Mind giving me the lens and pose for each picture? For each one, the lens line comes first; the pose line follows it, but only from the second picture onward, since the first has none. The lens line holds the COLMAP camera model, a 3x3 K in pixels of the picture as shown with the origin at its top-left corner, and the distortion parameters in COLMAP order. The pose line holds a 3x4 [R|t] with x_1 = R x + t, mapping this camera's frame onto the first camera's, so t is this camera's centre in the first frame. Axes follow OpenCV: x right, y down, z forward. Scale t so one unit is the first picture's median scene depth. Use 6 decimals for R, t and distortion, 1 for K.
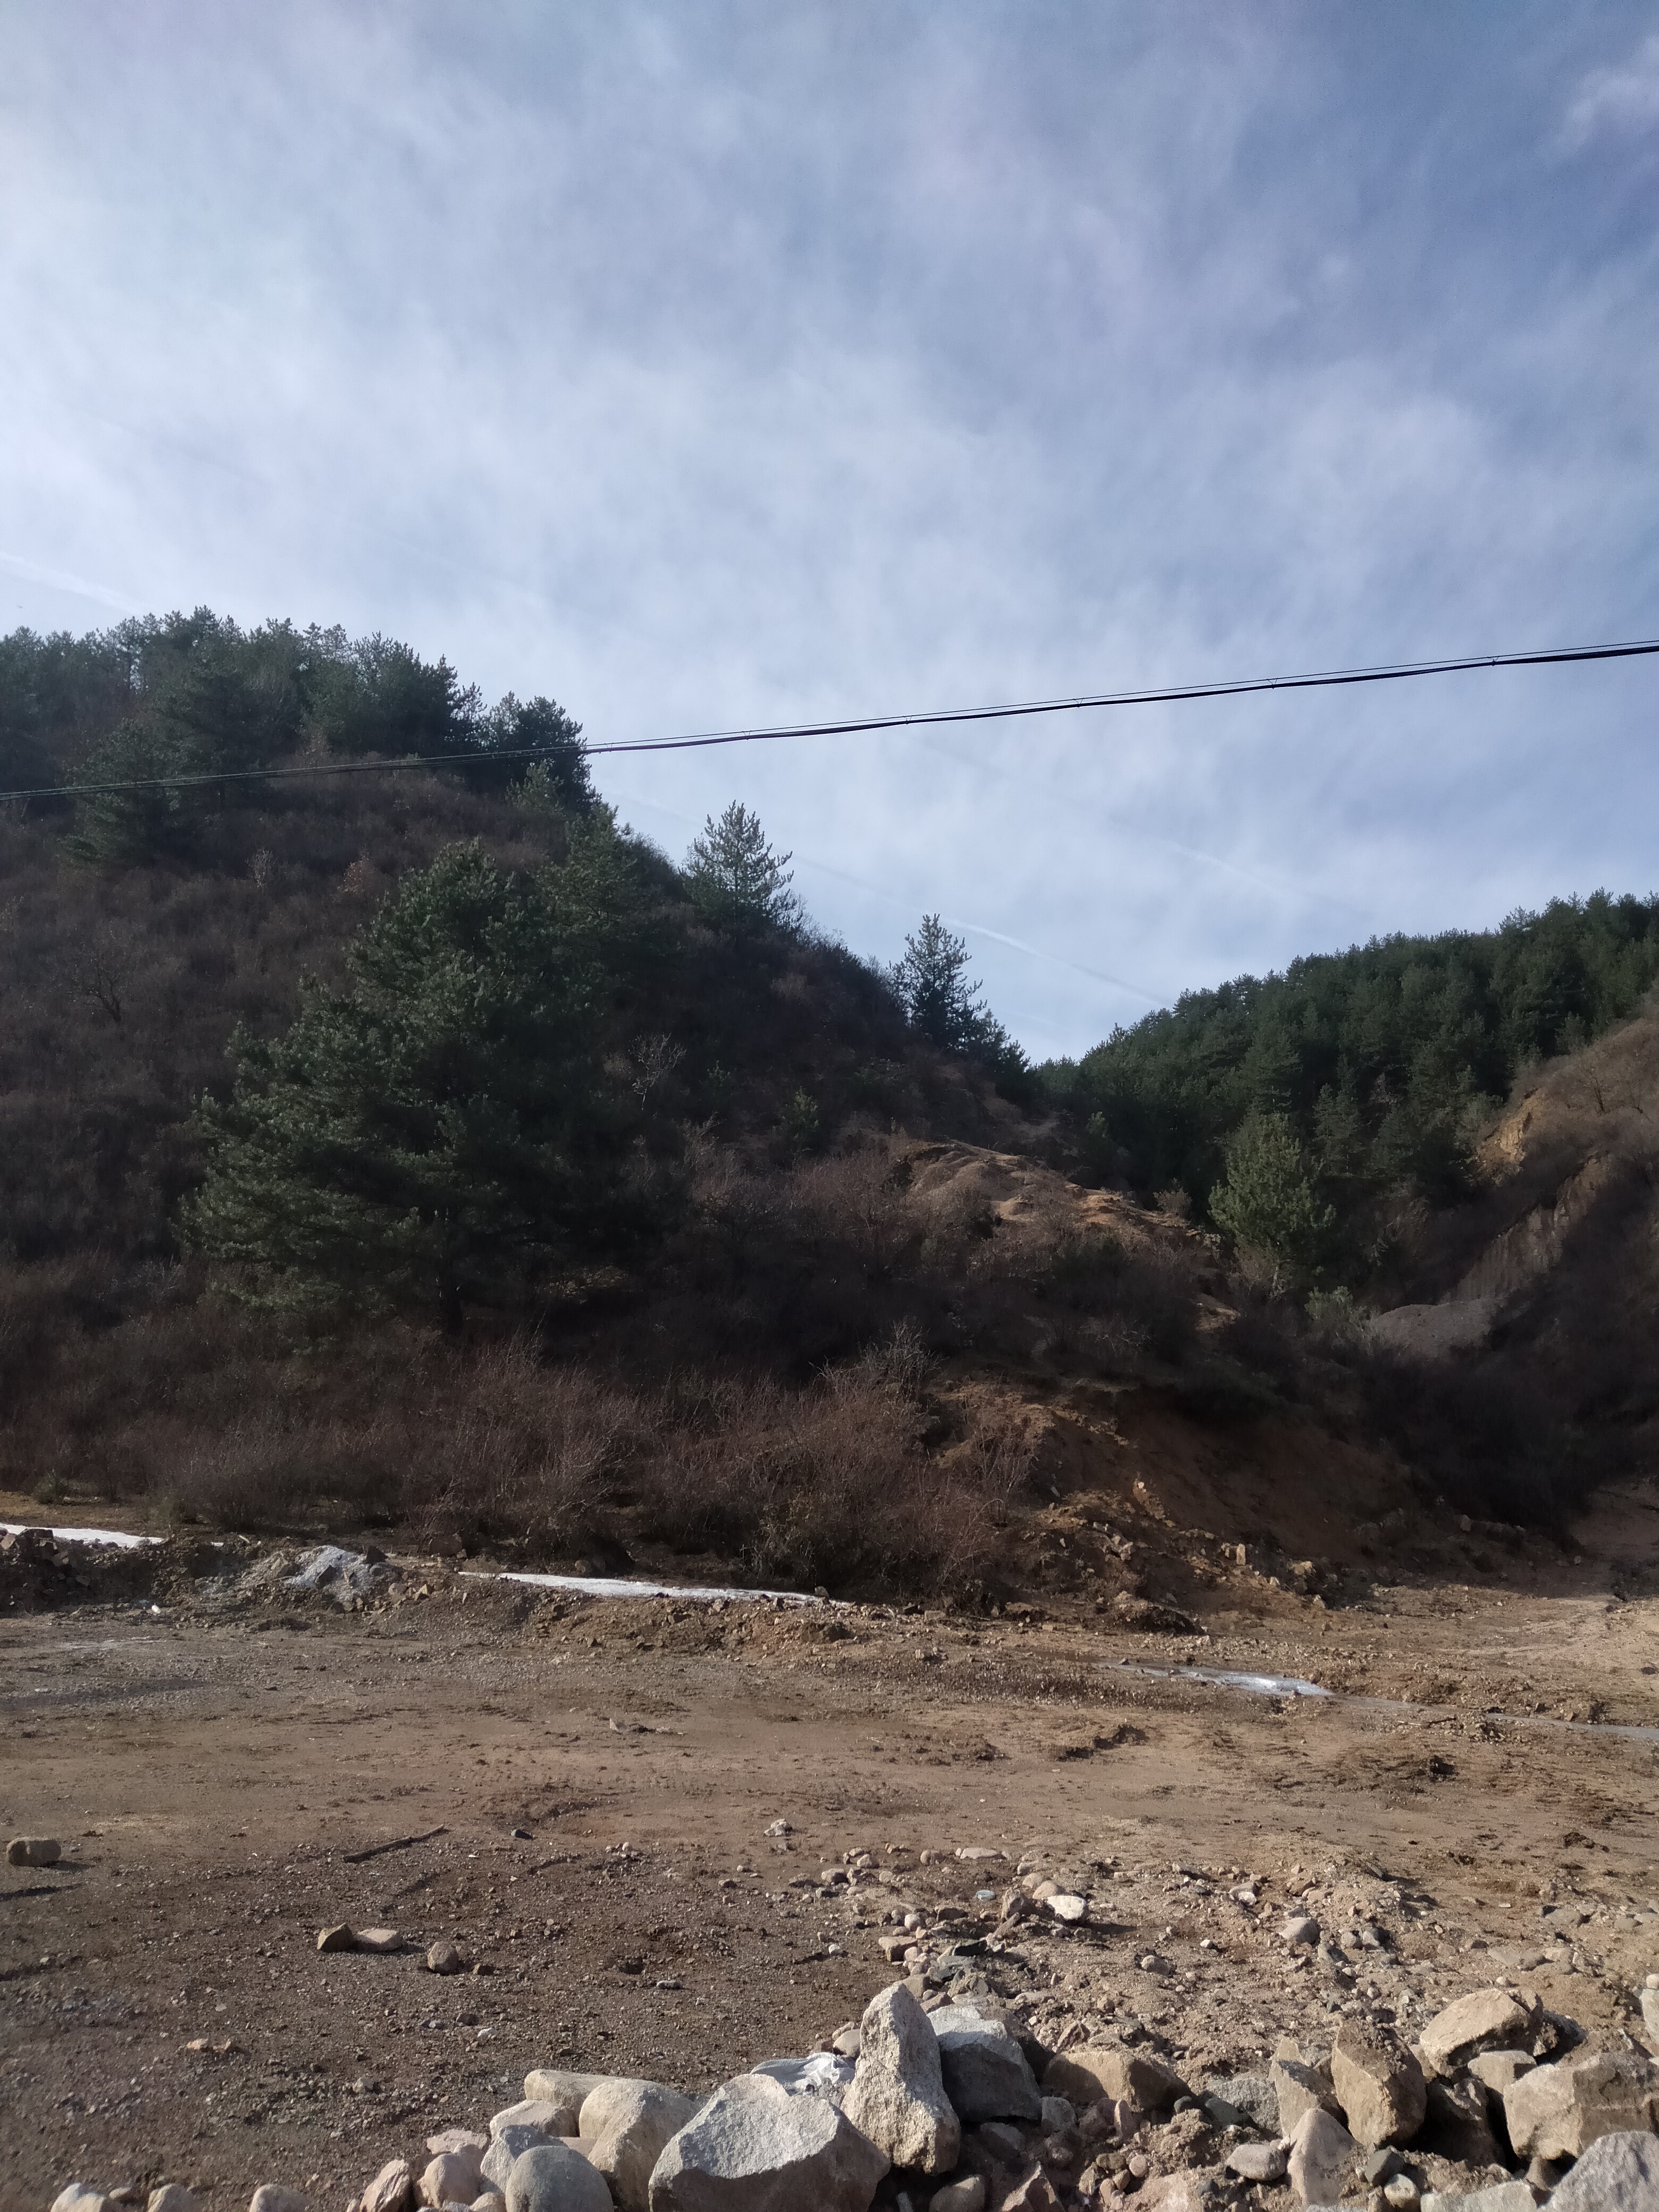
lens RADIAL K [[1892.2, 0, 829.5], [0, 1892.2, 1106.0], [0, 0, 1]] dist [0.102608, -0.001783]
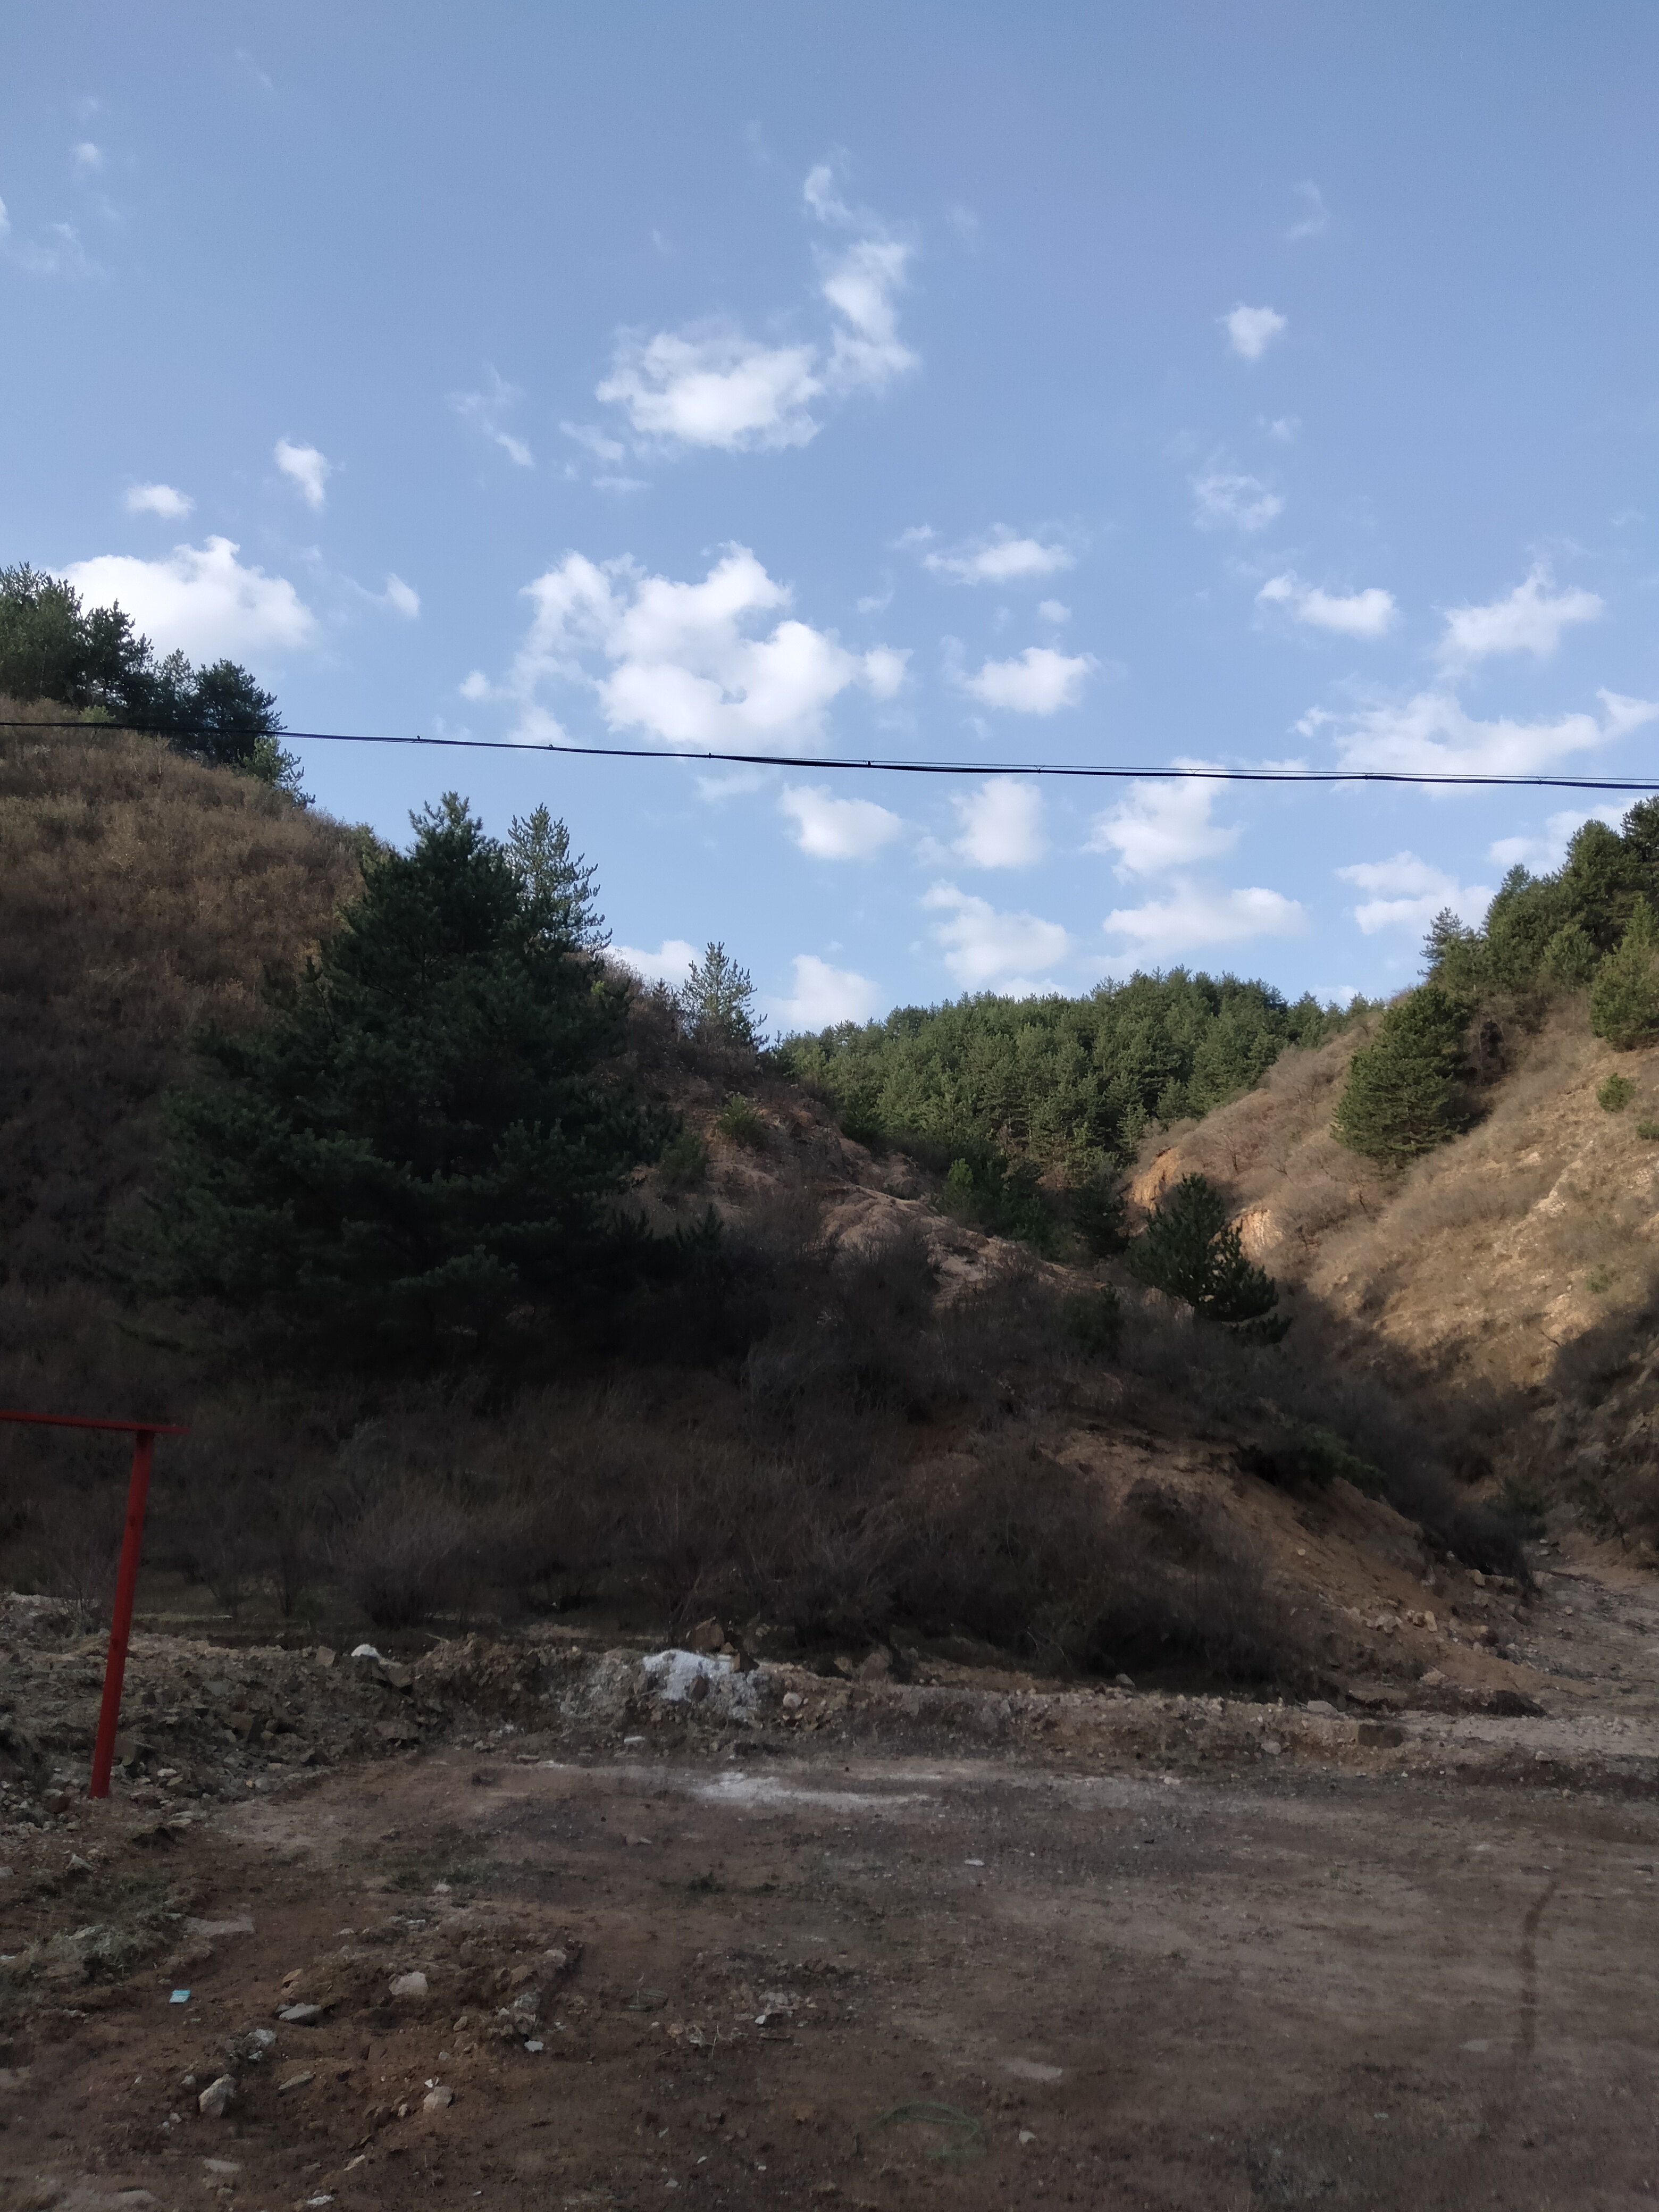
lens RADIAL K [[1892.2, 0, 829.5], [0, 1892.2, 1106.0], [0, 0, 1]] dist [0.102608, -0.001783]
pose [[0.946523, 0.052329, 0.318365, -0.133391], [-0.047090, 0.998599, -0.024136, 0.001787], [-0.319182, 0.007853, 0.947661, 0.048849]]
